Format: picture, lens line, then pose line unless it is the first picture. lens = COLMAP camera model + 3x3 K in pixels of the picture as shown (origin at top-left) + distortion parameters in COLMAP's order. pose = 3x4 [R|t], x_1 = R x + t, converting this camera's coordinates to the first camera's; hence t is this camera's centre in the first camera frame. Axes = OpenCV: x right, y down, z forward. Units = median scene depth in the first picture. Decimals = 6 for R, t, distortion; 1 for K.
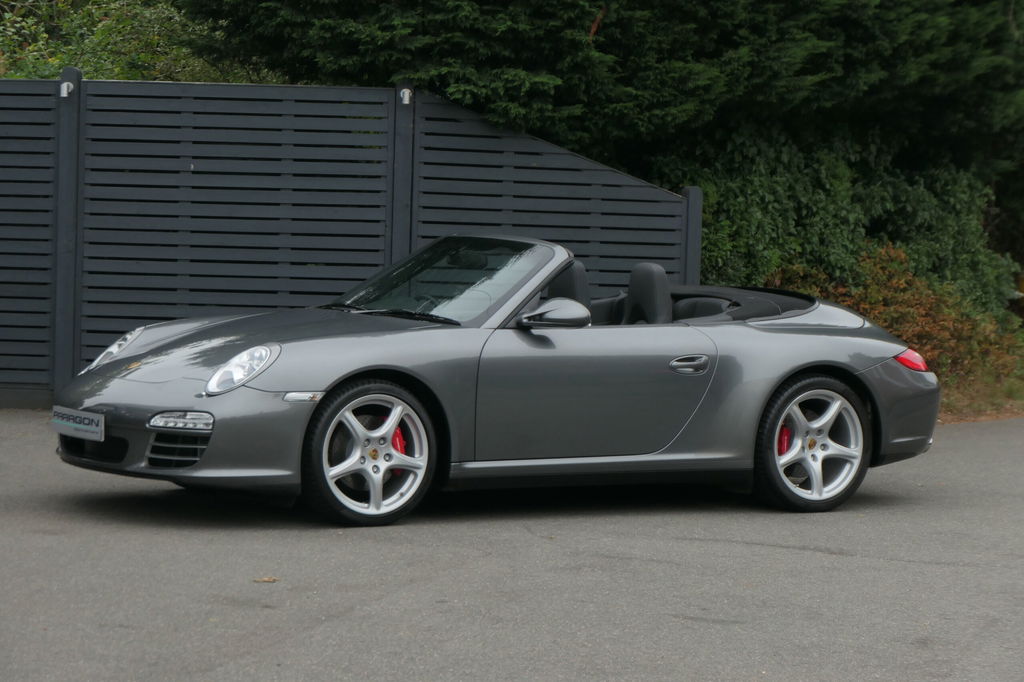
lens RADIAL K [[3215.7, 0, 512.0], [0, 3215.7, 341.0], [0, 0, 1]] dist [-0.016066, -0.381510]
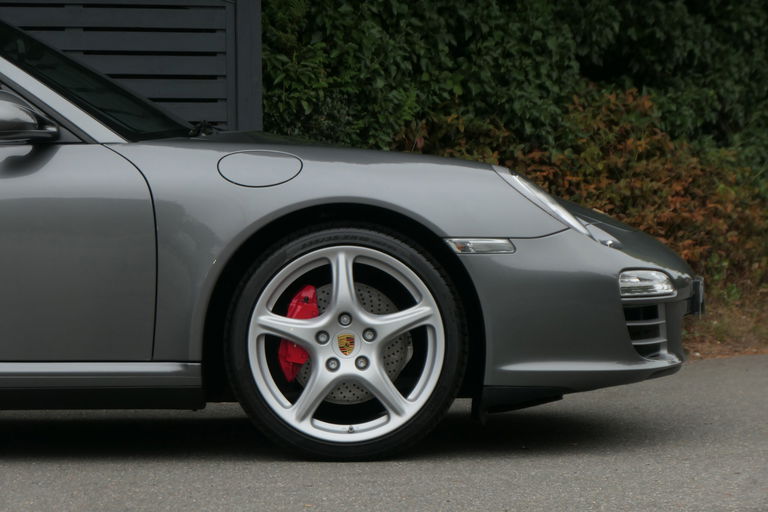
lens RADIAL K [[3052.9, 0, 384.0], [0, 3052.9, 256.0], [0, 0, 1]] dist [-0.020544, -11.532693]
pose [[0.996506, -0.042391, -0.071962, 0.116072], [0.039909, 0.998569, -0.035593, 0.024482], [0.073368, 0.032596, 0.996772, 0.401597]]
